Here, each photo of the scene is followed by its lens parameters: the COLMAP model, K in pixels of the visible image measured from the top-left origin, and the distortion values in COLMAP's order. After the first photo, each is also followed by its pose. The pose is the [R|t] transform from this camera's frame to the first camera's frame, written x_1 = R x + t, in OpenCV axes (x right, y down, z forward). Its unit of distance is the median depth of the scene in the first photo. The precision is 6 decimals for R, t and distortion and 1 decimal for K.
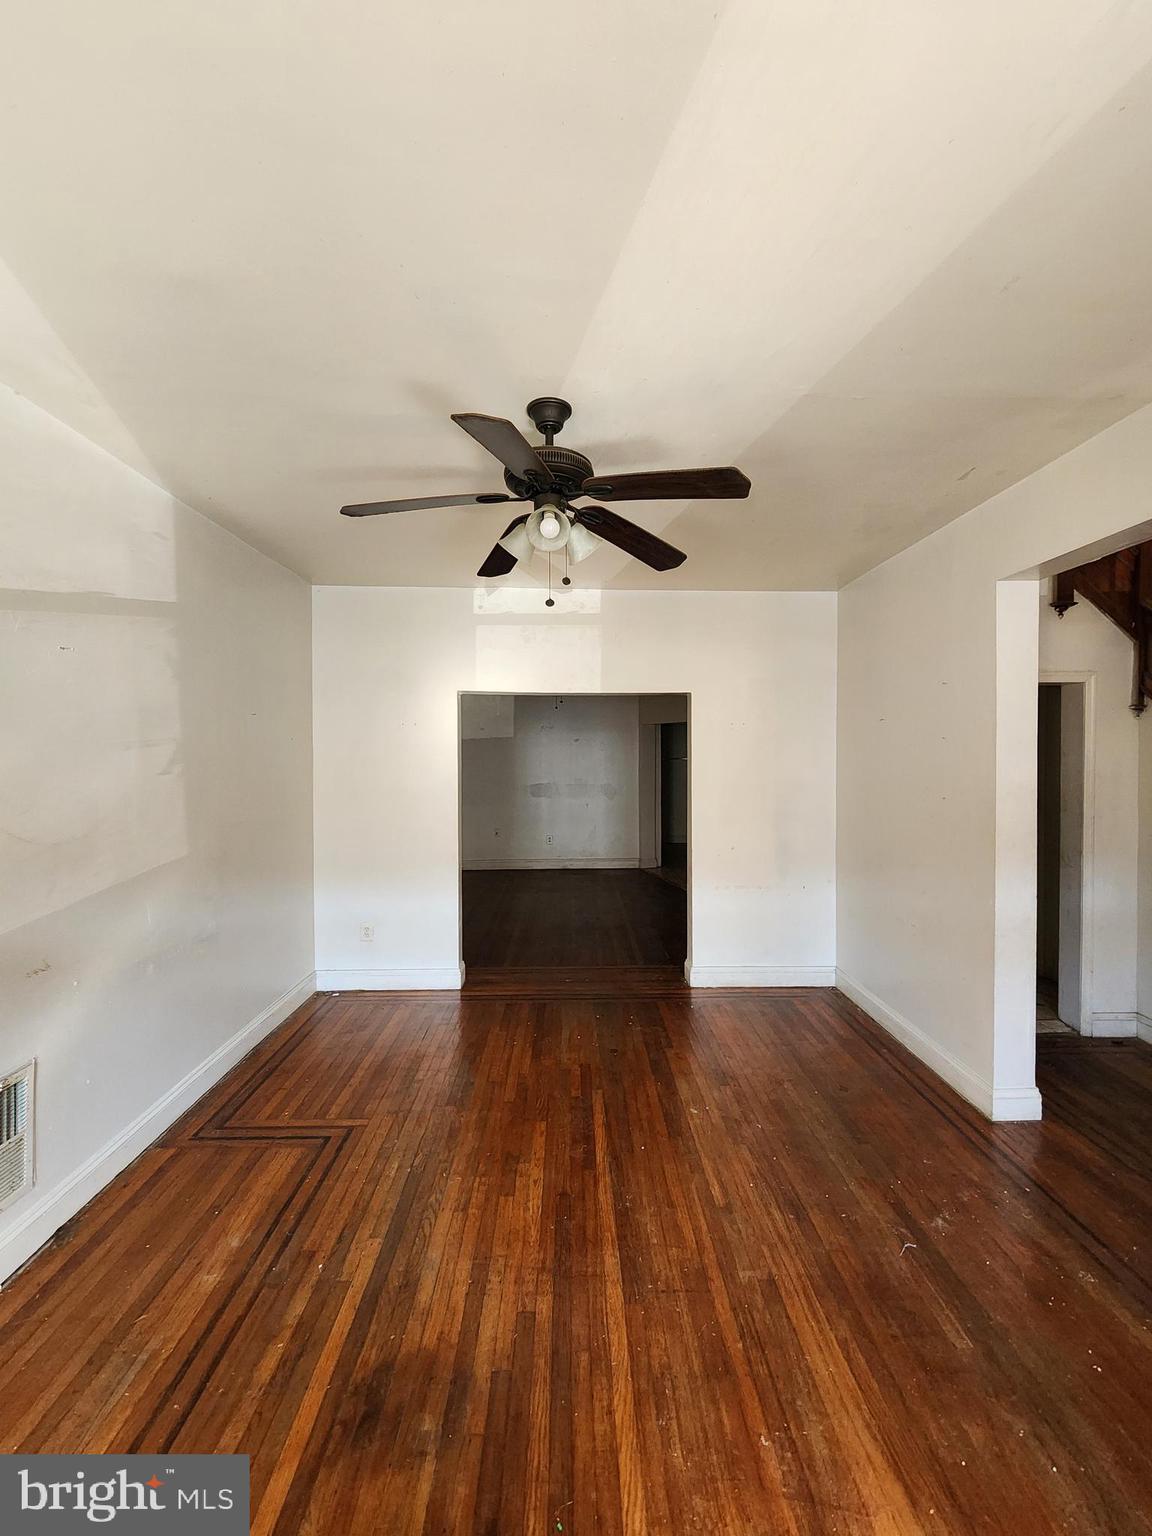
lens RADIAL K [[628.1, 0, 576.0], [0, 628.1, 764.2], [0, 0, 1]] dist [-0.002227, 0.001263]
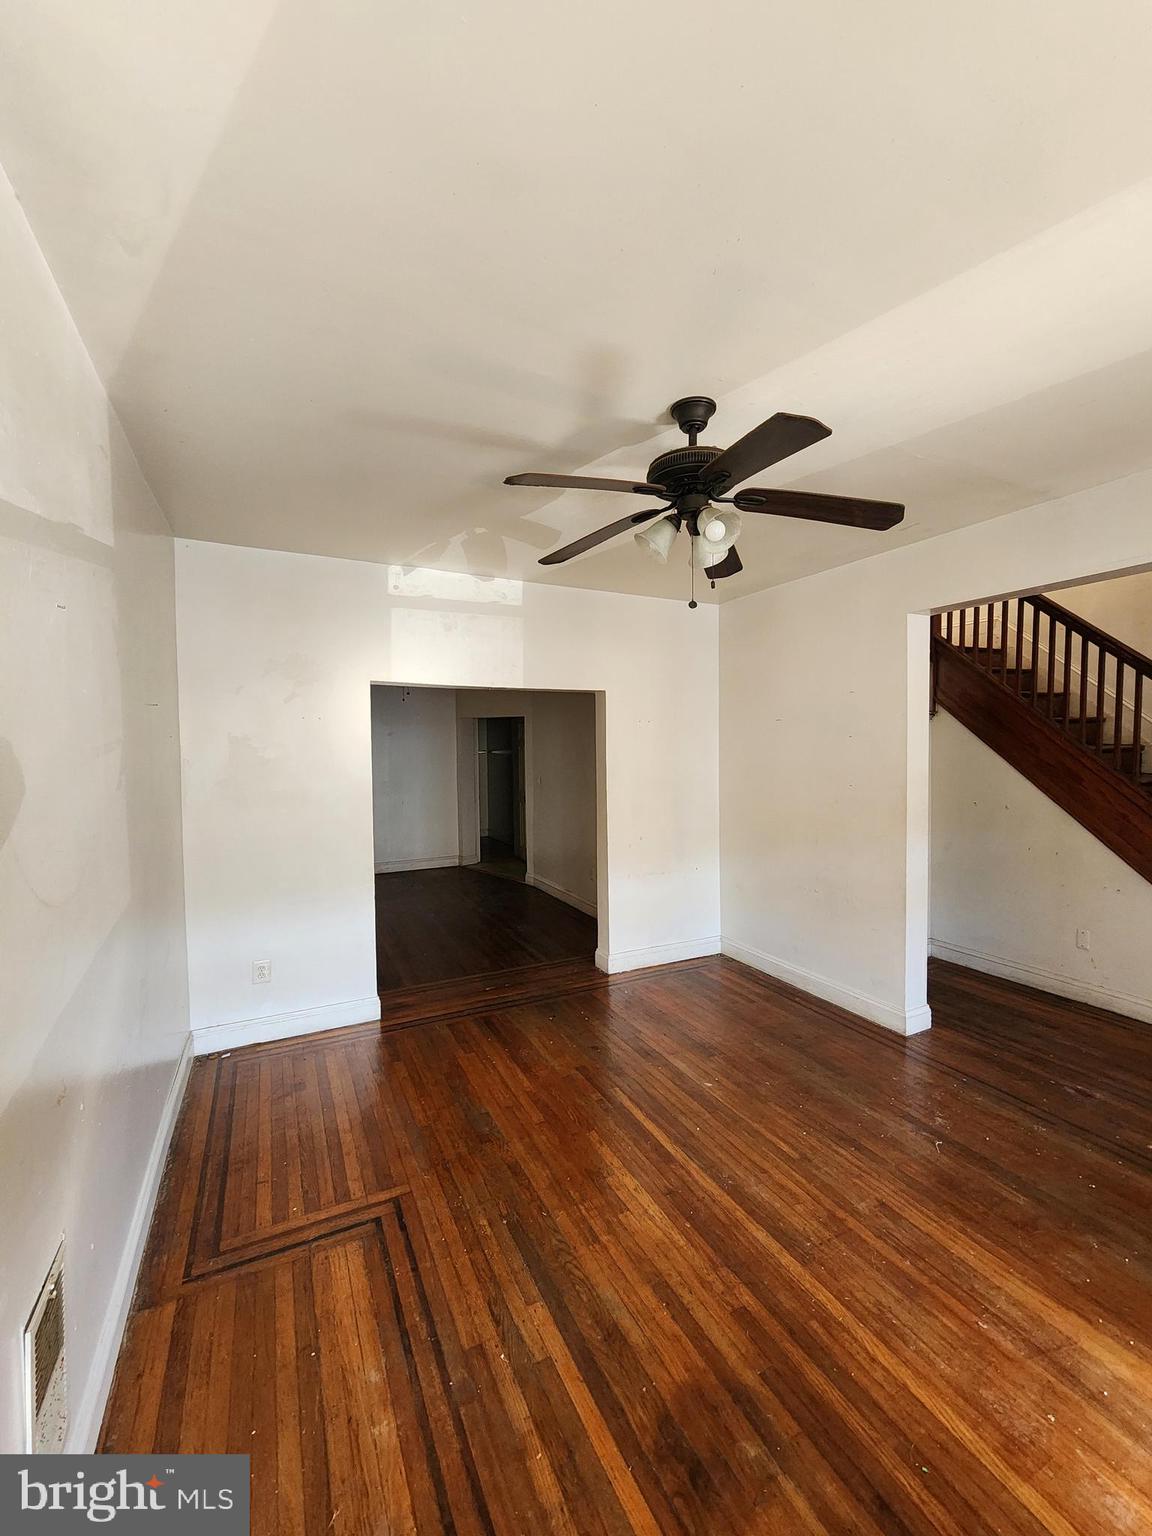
lens RADIAL K [[628.1, 0, 573.4], [0, 628.1, 769.5], [0, 0, 1]] dist [-0.002227, 0.001263]
pose [[0.904282, -0.024496, 0.426231, -0.576725], [0.015034, 0.999560, 0.025551, -0.022971], [-0.426670, -0.016698, 0.904253, 0.166326]]
